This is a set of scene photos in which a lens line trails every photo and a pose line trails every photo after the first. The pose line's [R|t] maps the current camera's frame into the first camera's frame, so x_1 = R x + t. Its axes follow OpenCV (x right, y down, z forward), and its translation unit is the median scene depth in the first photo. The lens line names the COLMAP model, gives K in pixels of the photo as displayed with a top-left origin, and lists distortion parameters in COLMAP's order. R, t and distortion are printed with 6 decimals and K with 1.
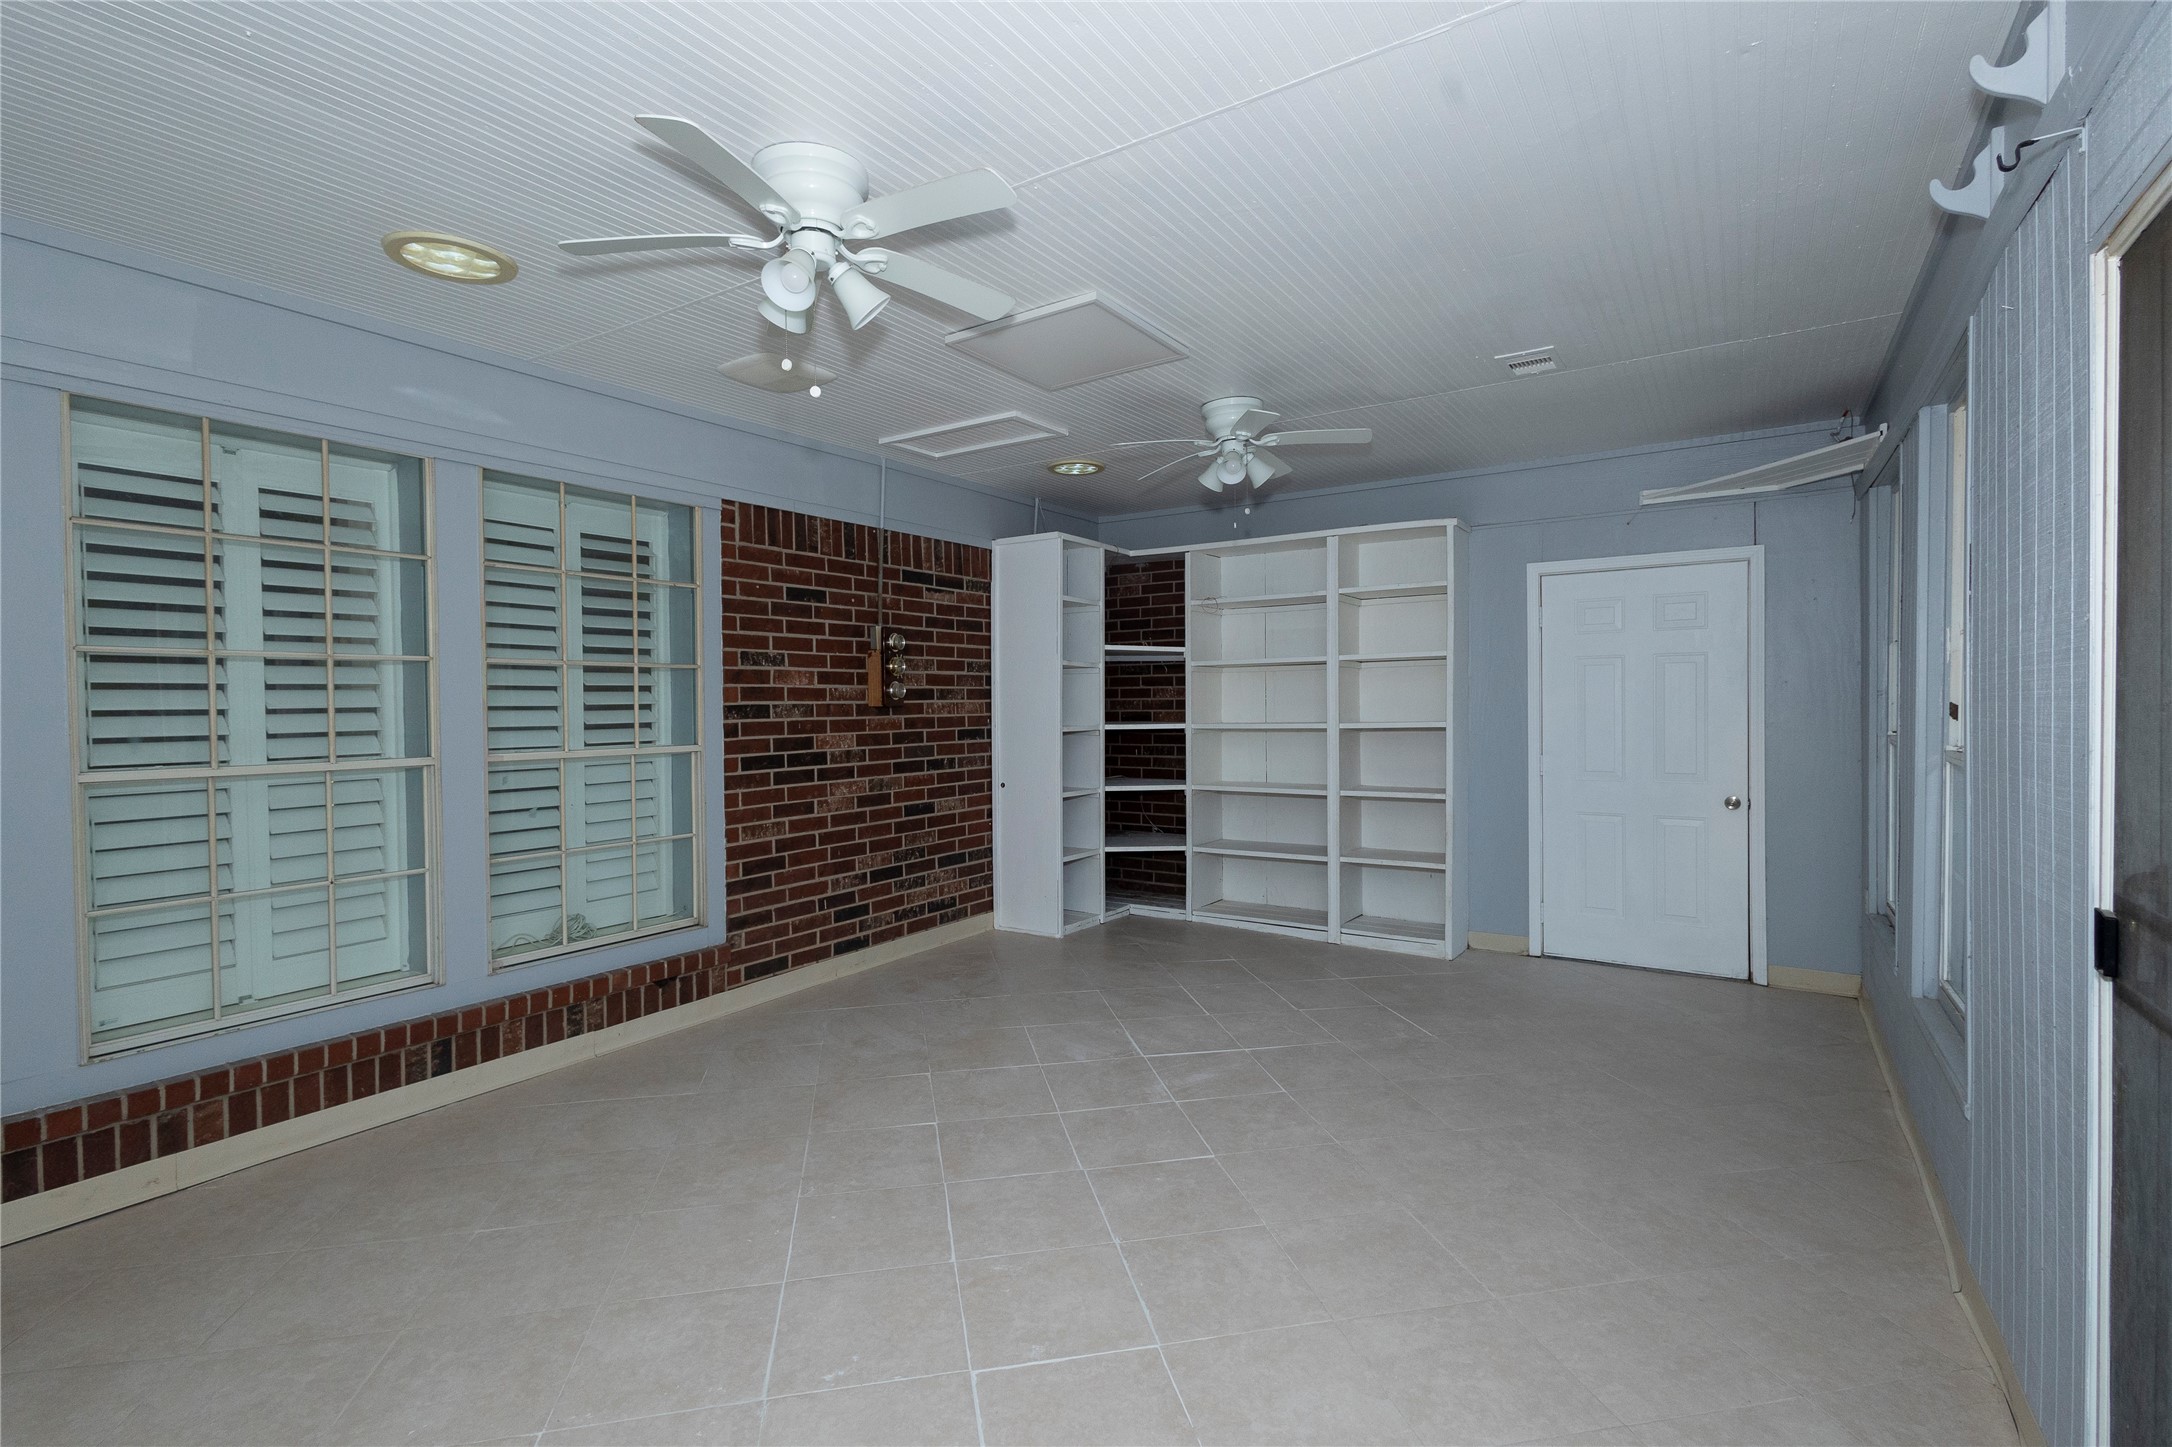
lens RADIAL K [[997.4, 0, 1083.6], [0, 997.4, 722.2], [0, 0, 1]] dist [0.004210, 0.000221]
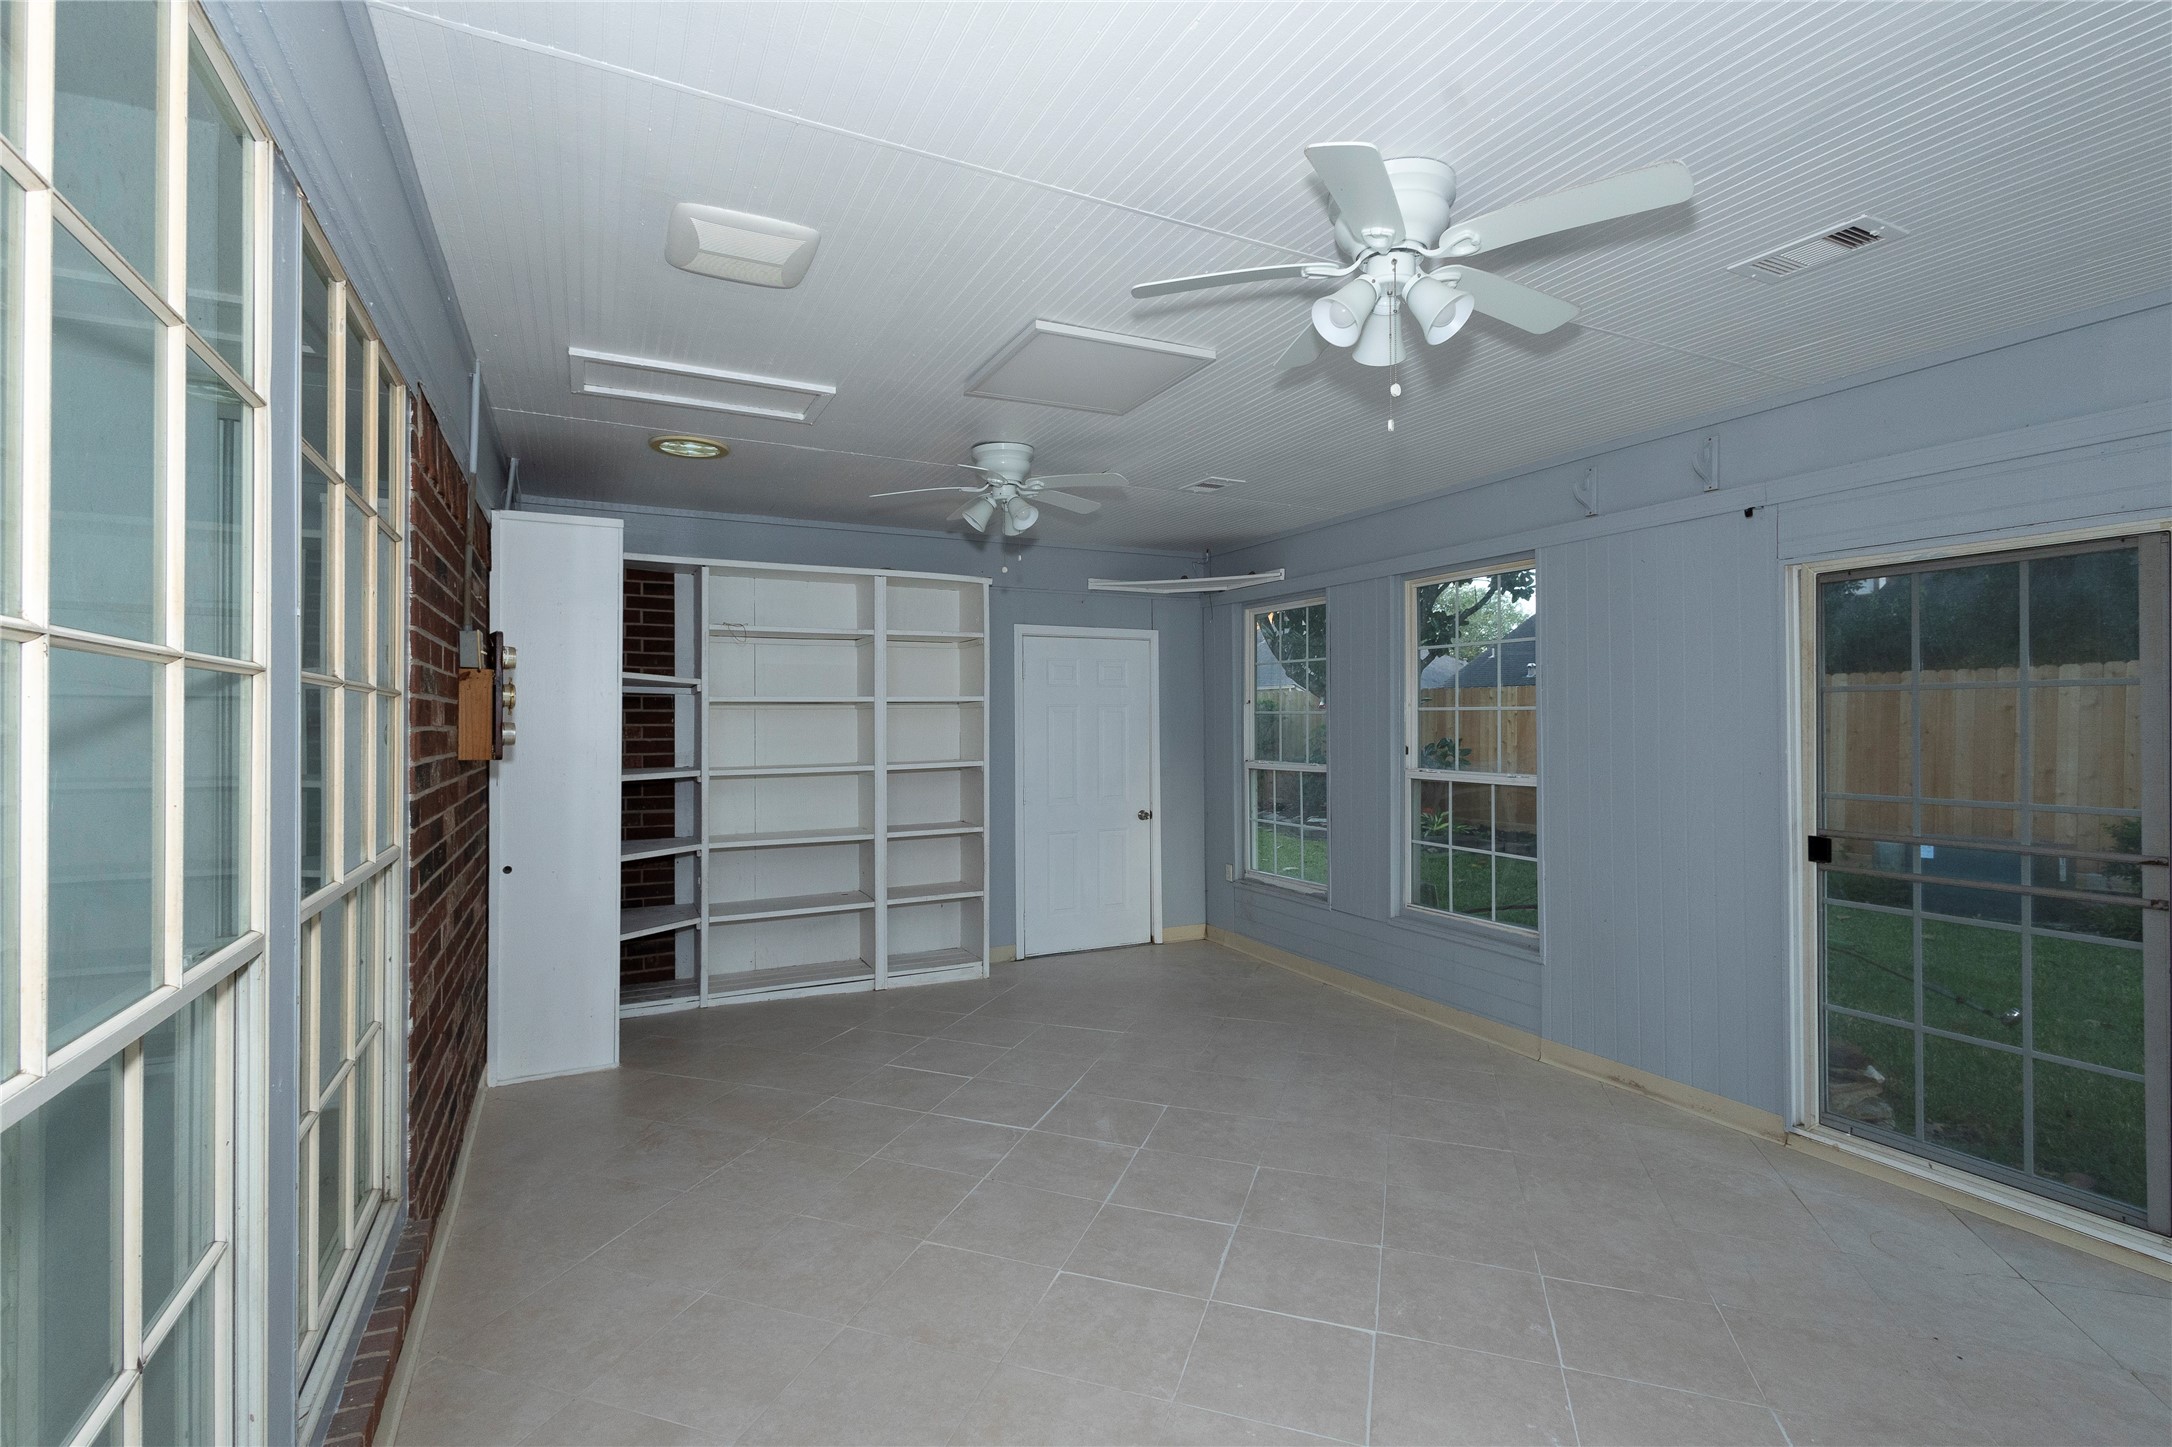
lens RADIAL K [[997.4, 0, 1082.5], [0, 997.4, 715.4], [0, 0, 1]] dist [0.004210, 0.000221]
pose [[0.501667, 0.014112, 0.864945, -0.537966], [0.018129, 0.999476, -0.026822, -0.019100], [-0.864871, 0.029137, 0.501149, 0.355012]]
